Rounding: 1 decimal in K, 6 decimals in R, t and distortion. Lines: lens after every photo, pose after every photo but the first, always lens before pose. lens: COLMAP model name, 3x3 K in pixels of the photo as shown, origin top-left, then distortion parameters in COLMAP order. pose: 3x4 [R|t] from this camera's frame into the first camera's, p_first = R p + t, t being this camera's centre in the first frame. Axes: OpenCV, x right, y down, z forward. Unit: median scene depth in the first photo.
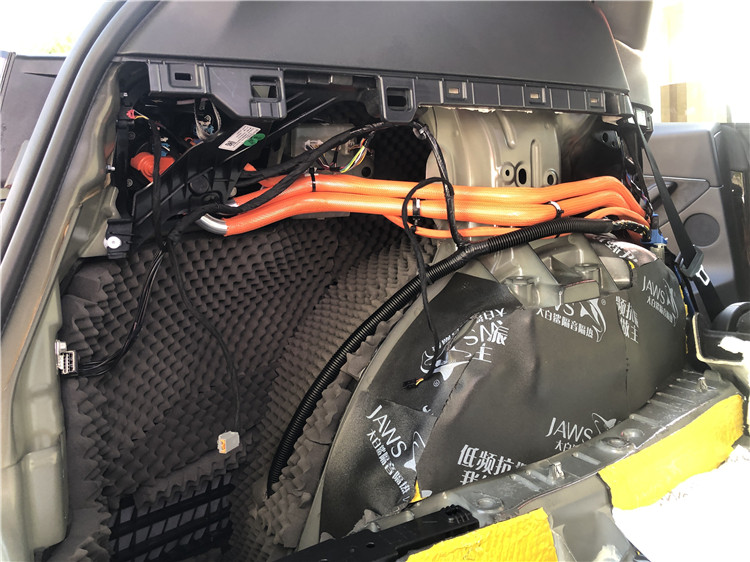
lens RADIAL K [[615.5, 0, 366.4], [0, 615.5, 282.4], [0, 0, 1]] dist [0.004618, -0.001438]
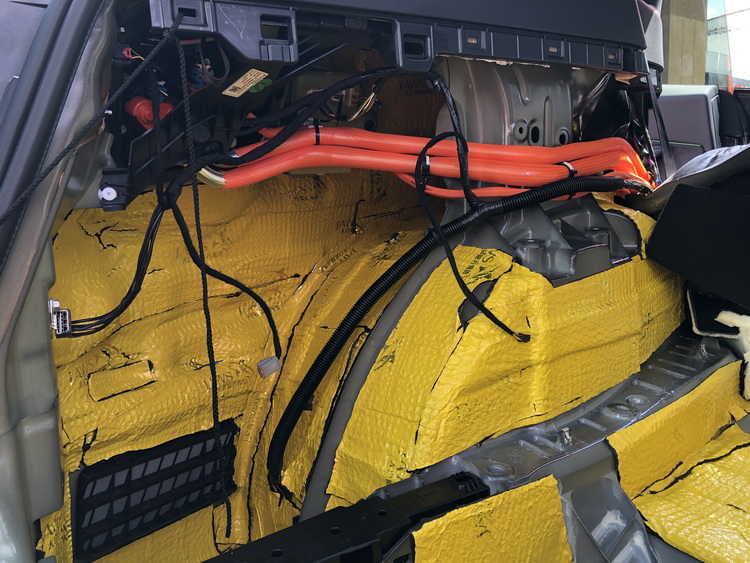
lens RADIAL K [[617.8, 0, 370.8], [0, 617.8, 281.8], [0, 0, 1]] dist [0.002012, 0.005727]
pose [[0.998815, 0.017228, 0.045515, -0.050107], [-0.020196, 0.997644, 0.065560, -0.001471], [-0.044278, -0.066402, 0.996810, 0.040547]]
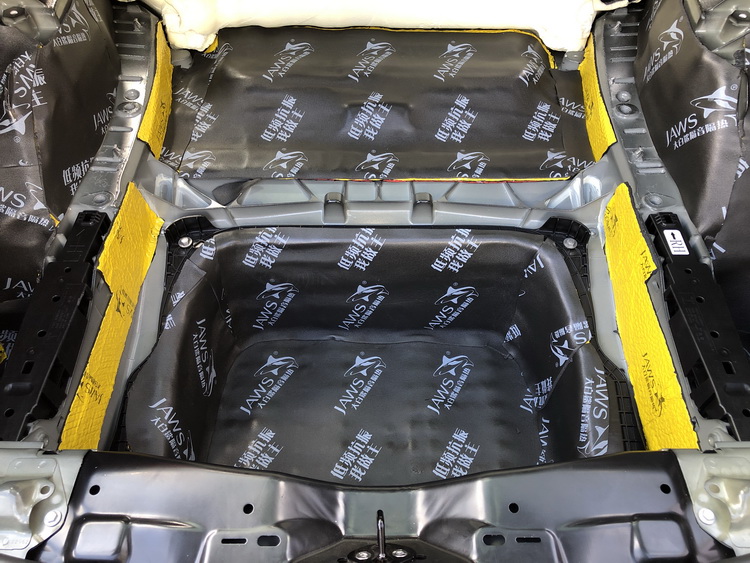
lens RADIAL K [[609.3, 0, 375.0], [0, 609.3, 281.5], [0, 0, 1]] dist [0.010865, -0.002715]
pose [[0.497036, -0.633185, 0.593323, -0.416453], [0.038811, 0.699302, 0.713772, -0.459655], [-0.866862, -0.331742, 0.372153, -0.147175]]
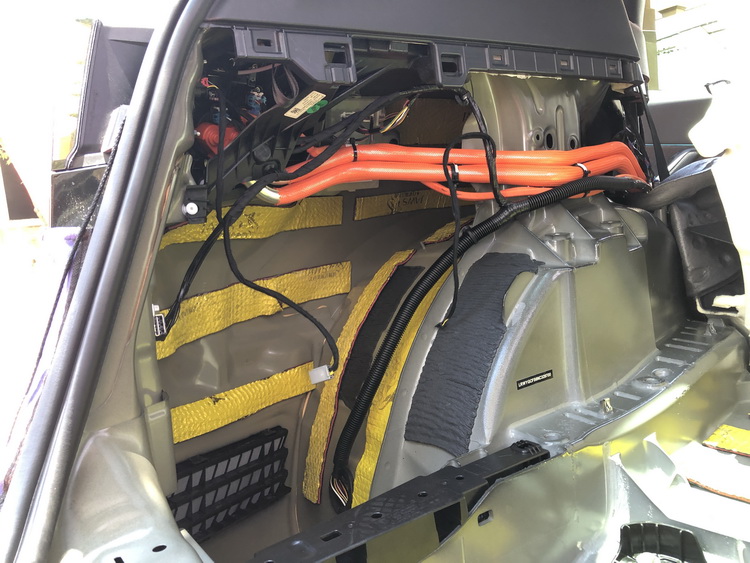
lens RADIAL K [[613.3, 0, 372.5], [0, 613.3, 286.2], [0, 0, 1]] dist [0.007257, -0.002448]
pose [[0.995377, -0.046569, 0.084000, -0.180027], [0.044946, 0.998766, 0.021110, 0.050533], [-0.084879, -0.017236, 0.996242, -0.044323]]
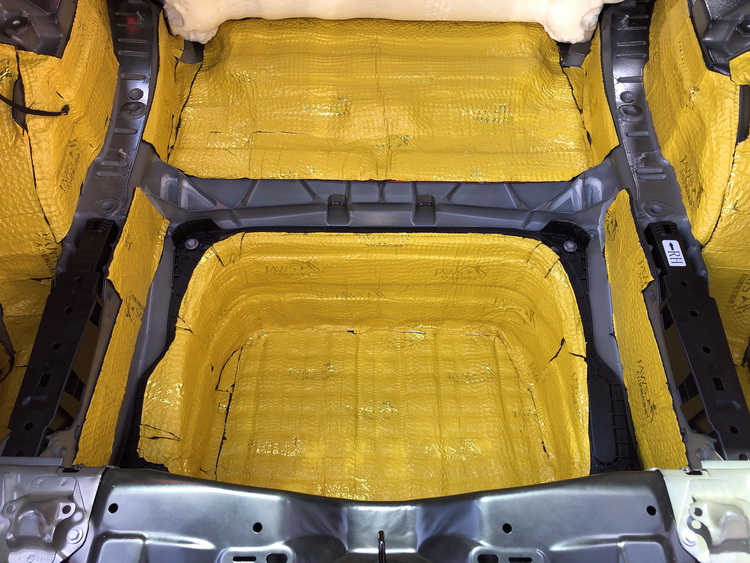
lens RADIAL K [[609.3, 0, 375.0], [0, 609.3, 281.5], [0, 0, 1]] dist [0.010865, -0.002715]
pose [[0.502144, -0.671416, 0.545024, -0.363276], [0.038901, 0.647143, 0.761376, -0.554537], [-0.863909, -0.361118, 0.351077, -0.119551]]
